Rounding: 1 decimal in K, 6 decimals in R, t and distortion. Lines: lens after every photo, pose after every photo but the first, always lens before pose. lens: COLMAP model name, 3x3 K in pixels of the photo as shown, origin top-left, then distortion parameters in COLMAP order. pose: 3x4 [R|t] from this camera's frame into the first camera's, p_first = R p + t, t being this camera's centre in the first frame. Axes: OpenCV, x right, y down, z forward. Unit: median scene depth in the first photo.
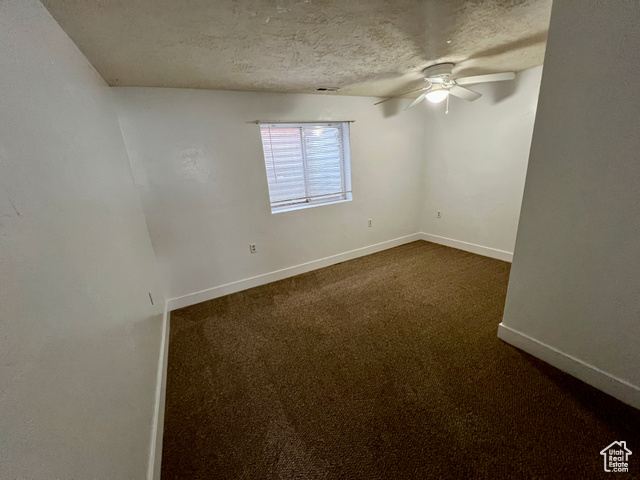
lens RADIAL K [[256.5, 0, 320.0], [0, 256.5, 240.0], [0, 0, 1]] dist [-0.000487, -0.000027]
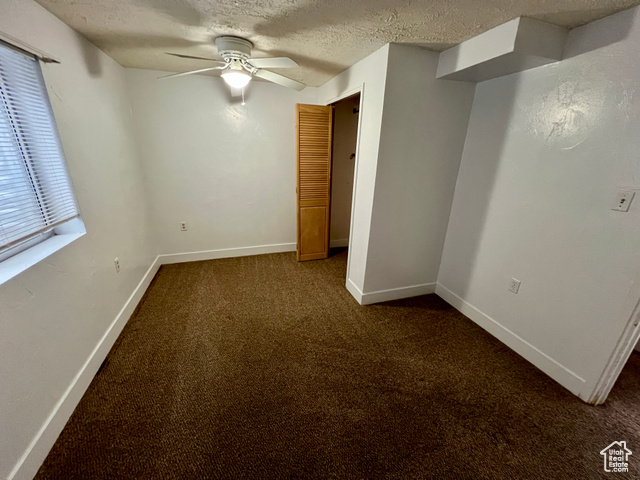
lens RADIAL K [[256.5, 0, 320.0], [0, 256.5, 240.0], [0, 0, 1]] dist [-0.000487, -0.000027]
pose [[0.173491, -0.251904, 0.952074, -0.319212], [0.247862, 0.946785, 0.205337, -0.161858], [-0.953134, 0.200359, 0.226696, 0.571757]]
